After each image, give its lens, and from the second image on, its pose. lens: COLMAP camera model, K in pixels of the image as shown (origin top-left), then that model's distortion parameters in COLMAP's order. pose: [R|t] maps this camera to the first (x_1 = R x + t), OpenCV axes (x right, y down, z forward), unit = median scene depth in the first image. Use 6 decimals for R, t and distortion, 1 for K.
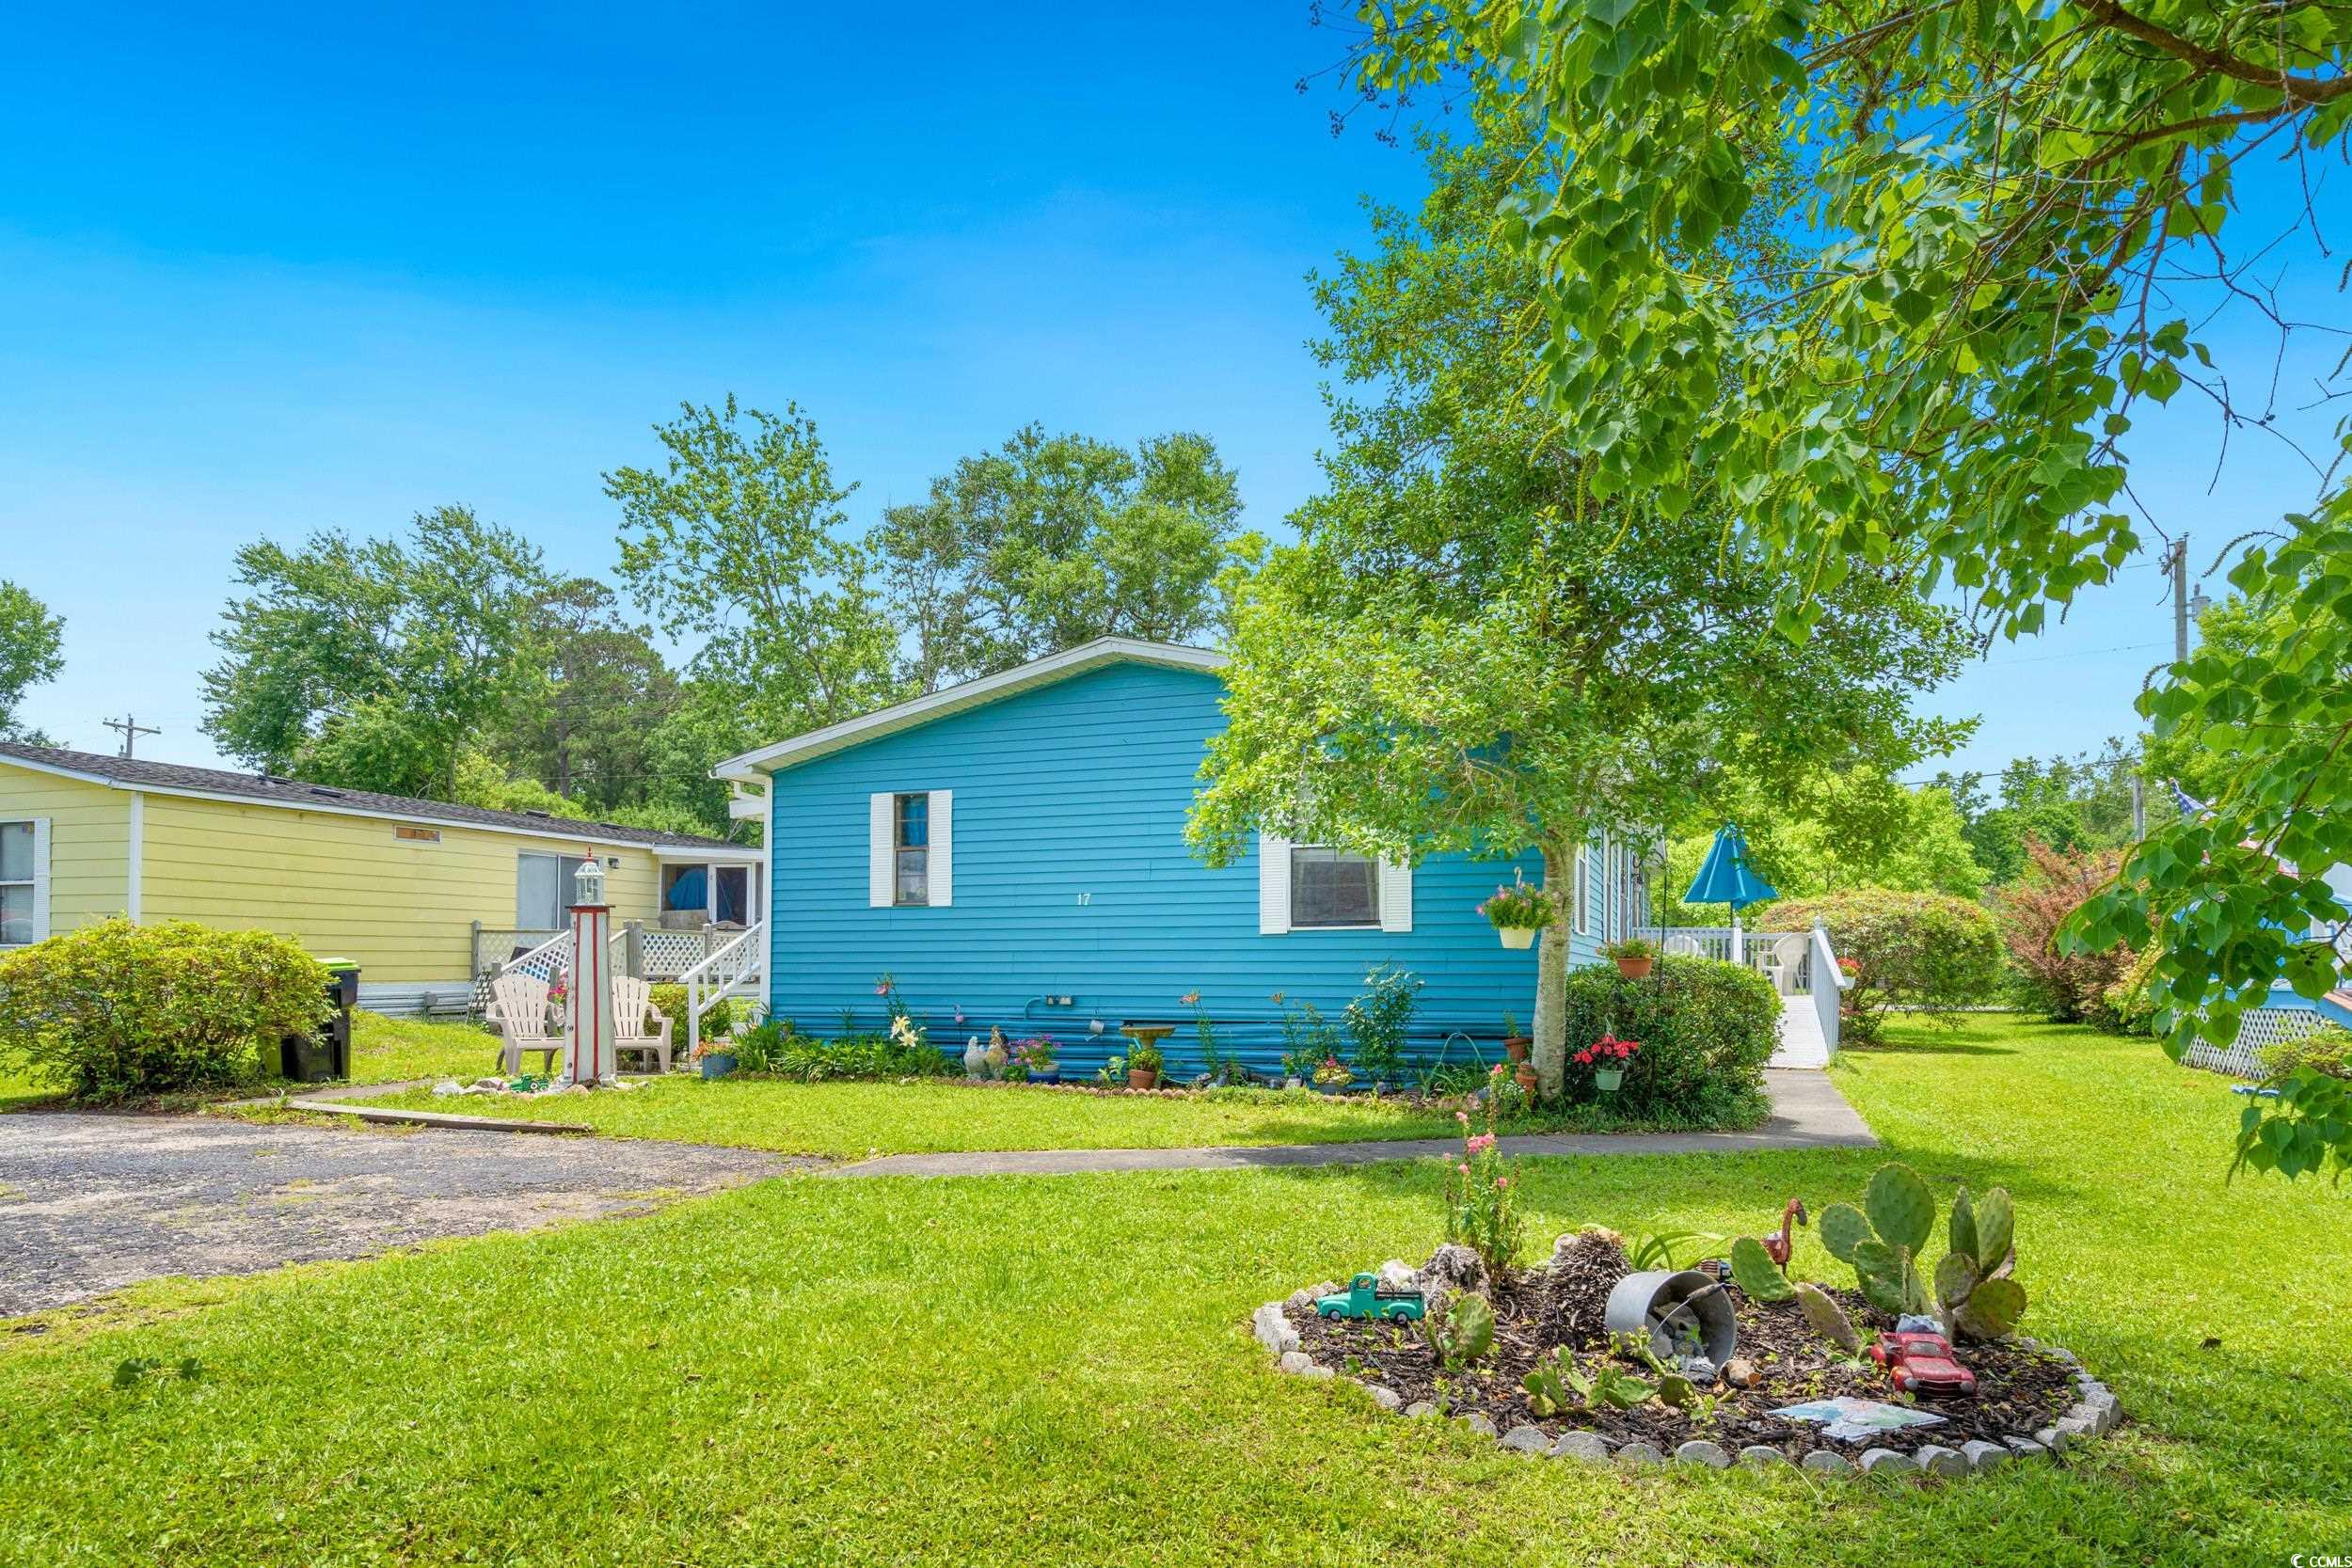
lens RADIAL K [[1337.9, 0, 1228.5], [0, 1337.9, 746.8], [0, 0, 1]] dist [0.008347, 0.002283]
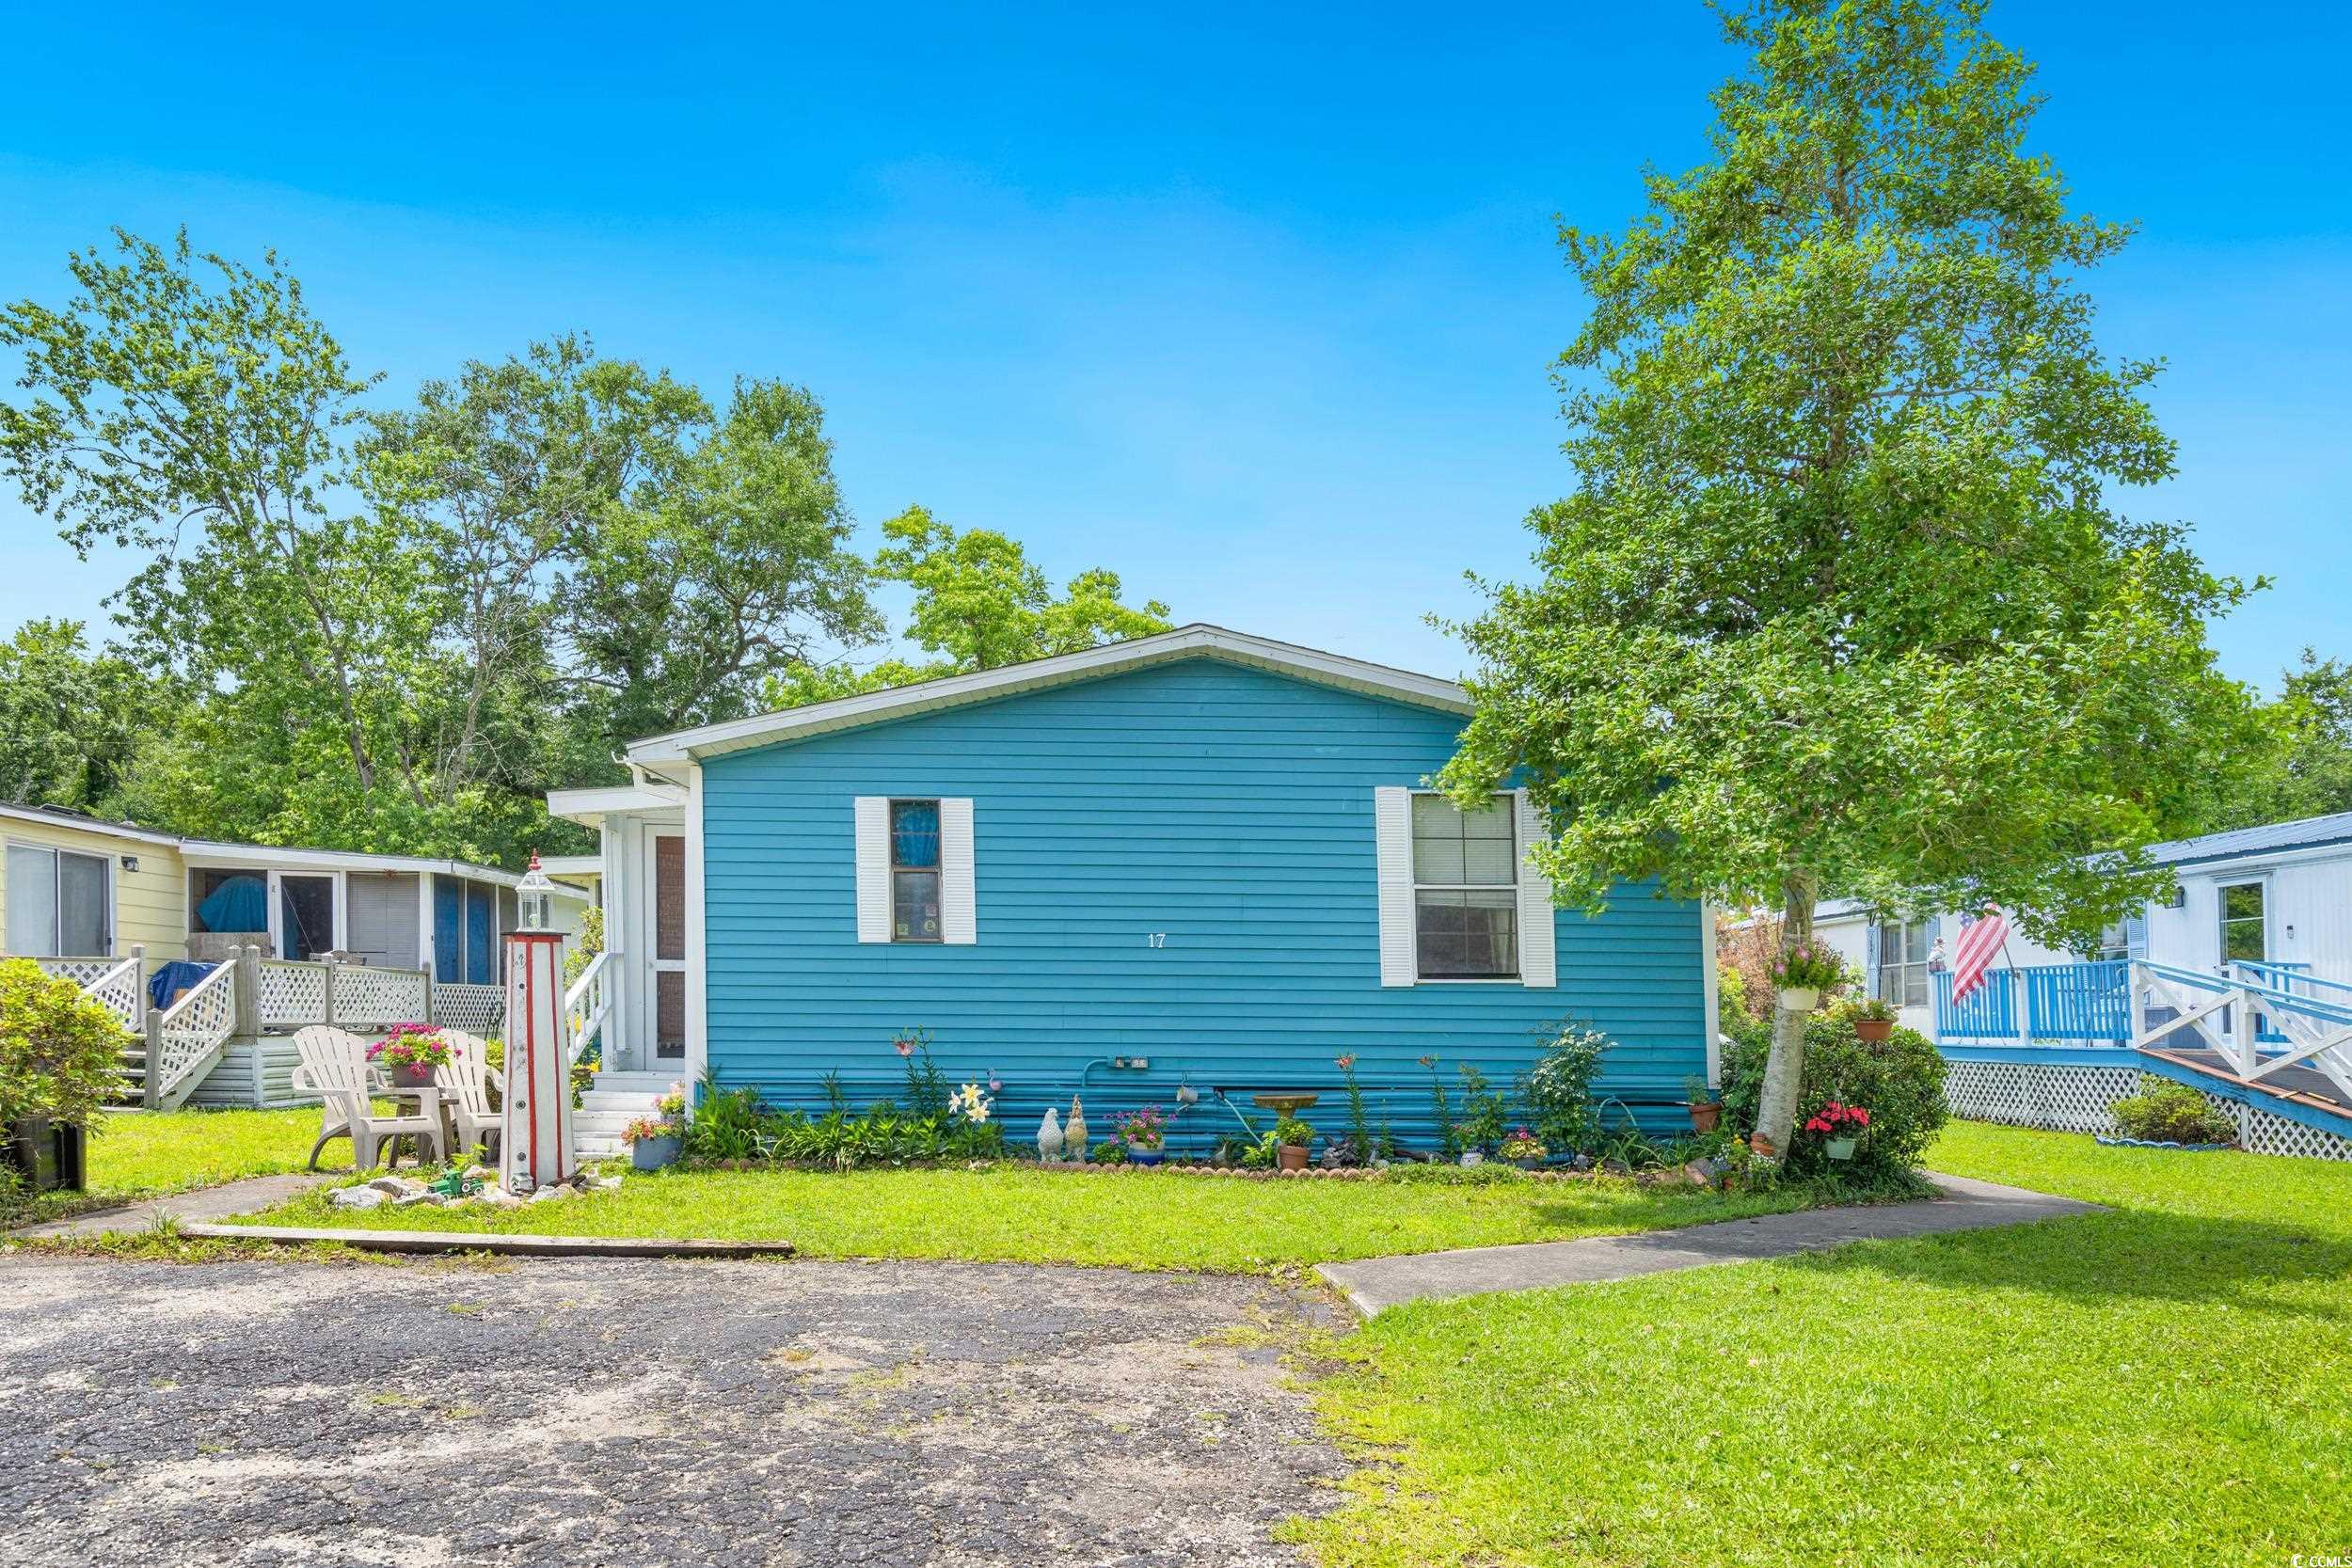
lens RADIAL K [[1486.5, 0, 1179.0], [0, 1486.5, 795.4], [0, 0, 1]] dist [0.016371, -0.008359]
pose [[0.936777, 0.059604, 0.344813, -0.401836], [-0.065740, 0.997818, 0.006117, 0.017363], [-0.343696, -0.028399, 0.938652, 0.131648]]
